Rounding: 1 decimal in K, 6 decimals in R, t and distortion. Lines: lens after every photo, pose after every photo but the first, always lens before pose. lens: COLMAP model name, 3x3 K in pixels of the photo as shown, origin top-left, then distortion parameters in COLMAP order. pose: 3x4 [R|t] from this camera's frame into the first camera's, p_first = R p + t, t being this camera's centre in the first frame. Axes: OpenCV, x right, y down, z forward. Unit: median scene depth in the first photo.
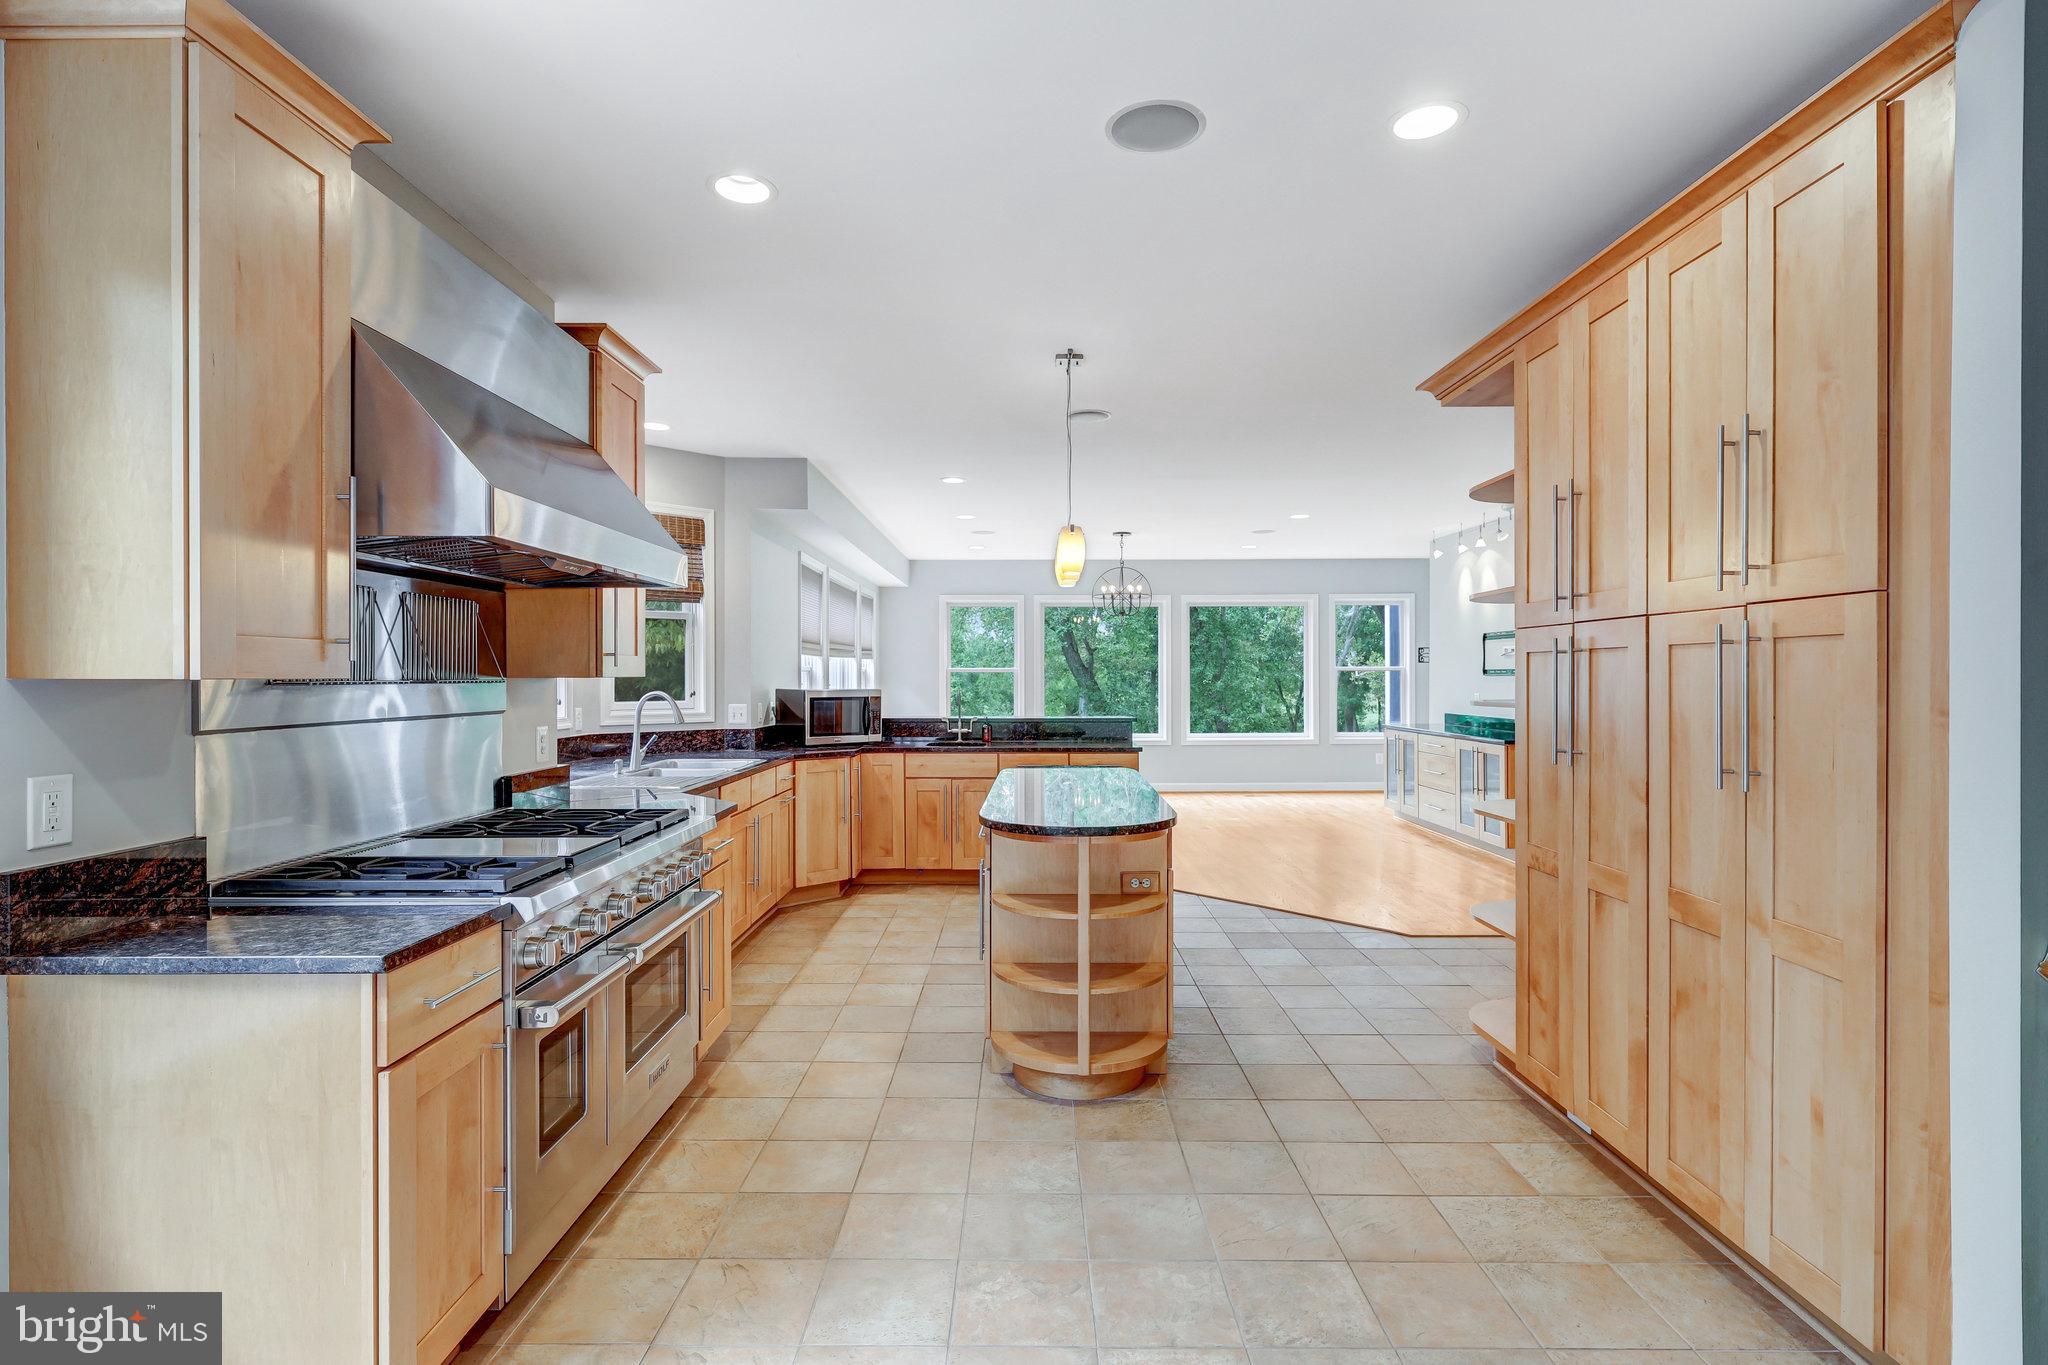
lens RADIAL K [[1002.0, 0, 1027.4], [0, 1002.0, 681.3], [0, 0, 1]] dist [-0.002764, 0.000029]
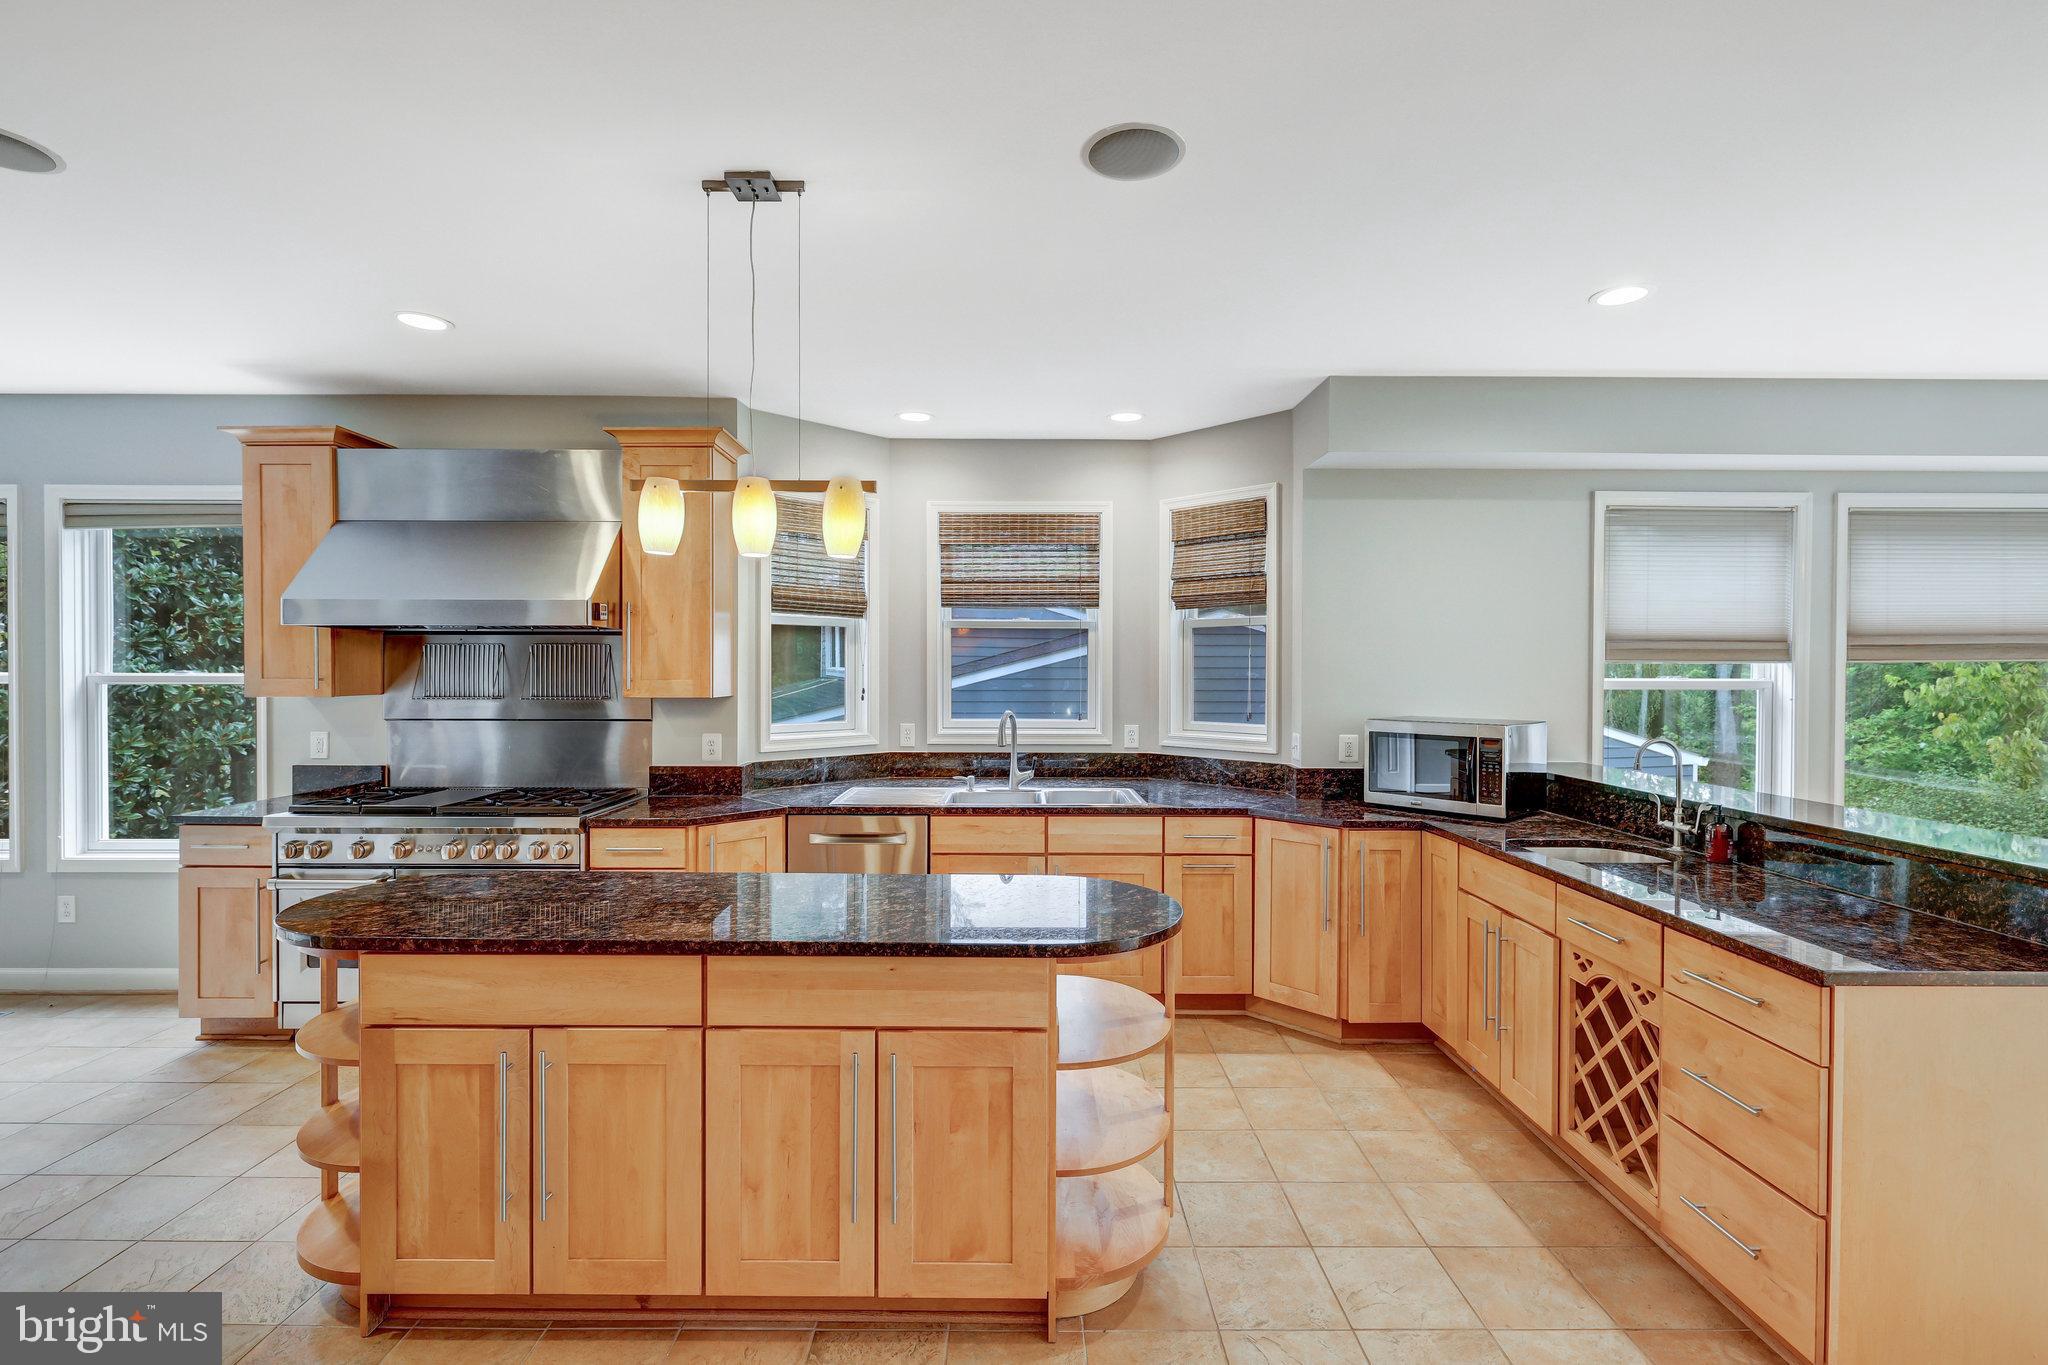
lens RADIAL K [[933.5, 0, 1025.0], [0, 933.5, 681.2], [0, 0, 1]] dist [0.002611, -0.000342]
pose [[-0.001481, 0.012803, -0.999917, 0.671907], [-0.007825, 0.999887, 0.012814, -0.038535], [0.999968, 0.007843, -0.001380, 1.299311]]
